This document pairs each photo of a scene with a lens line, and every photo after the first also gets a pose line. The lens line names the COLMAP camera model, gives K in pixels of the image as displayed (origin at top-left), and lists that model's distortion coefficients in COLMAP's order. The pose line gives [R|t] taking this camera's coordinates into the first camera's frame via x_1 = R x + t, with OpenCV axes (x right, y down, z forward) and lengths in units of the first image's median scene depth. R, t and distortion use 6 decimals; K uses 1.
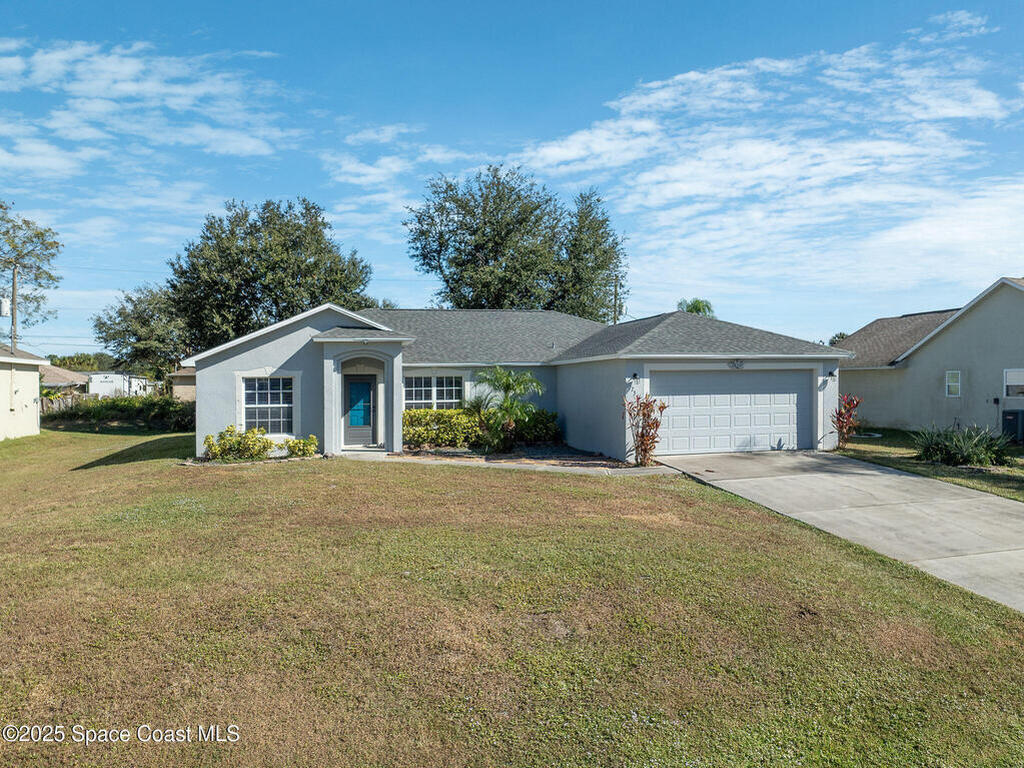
lens RADIAL K [[731.4, 0, 512.0], [0, 731.4, 384.0], [0, 0, 1]] dist [-0.021047, -0.003535]
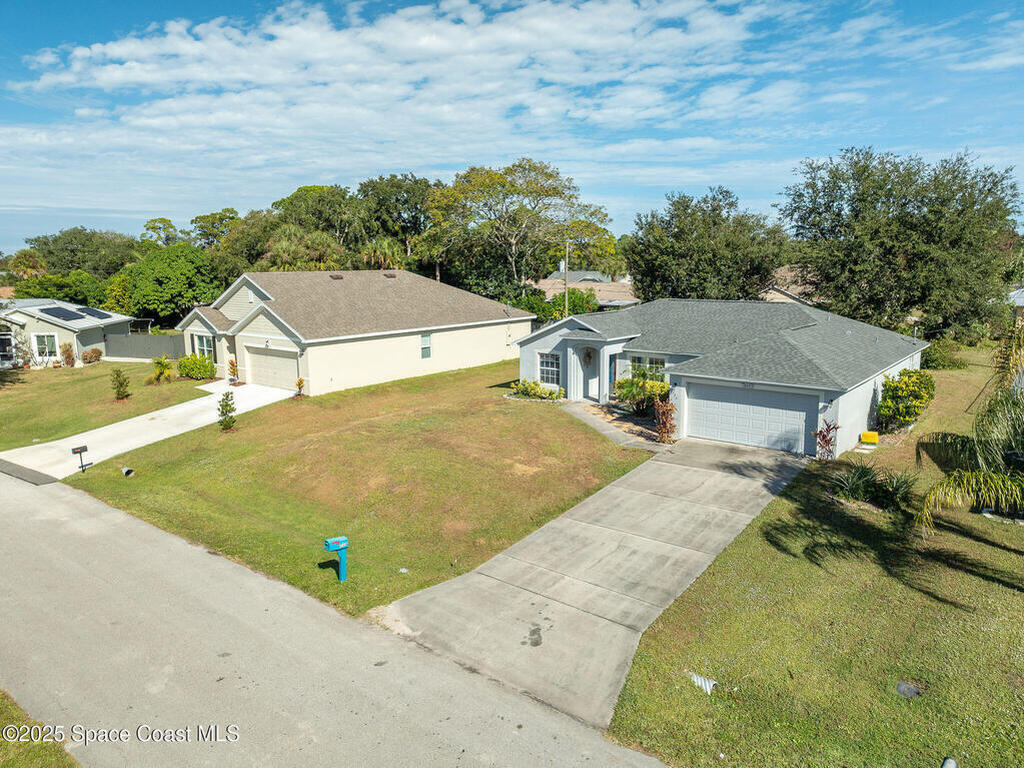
lens RADIAL K [[703.6, 0, 512.0], [0, 703.6, 384.0], [0, 0, 1]] dist [-0.009769, -0.000849]
pose [[0.601219, 0.143834, -0.786033, 1.023119], [0.002754, 0.983288, 0.182035, -0.257564], [0.799080, -0.111607, 0.590775, -0.145343]]
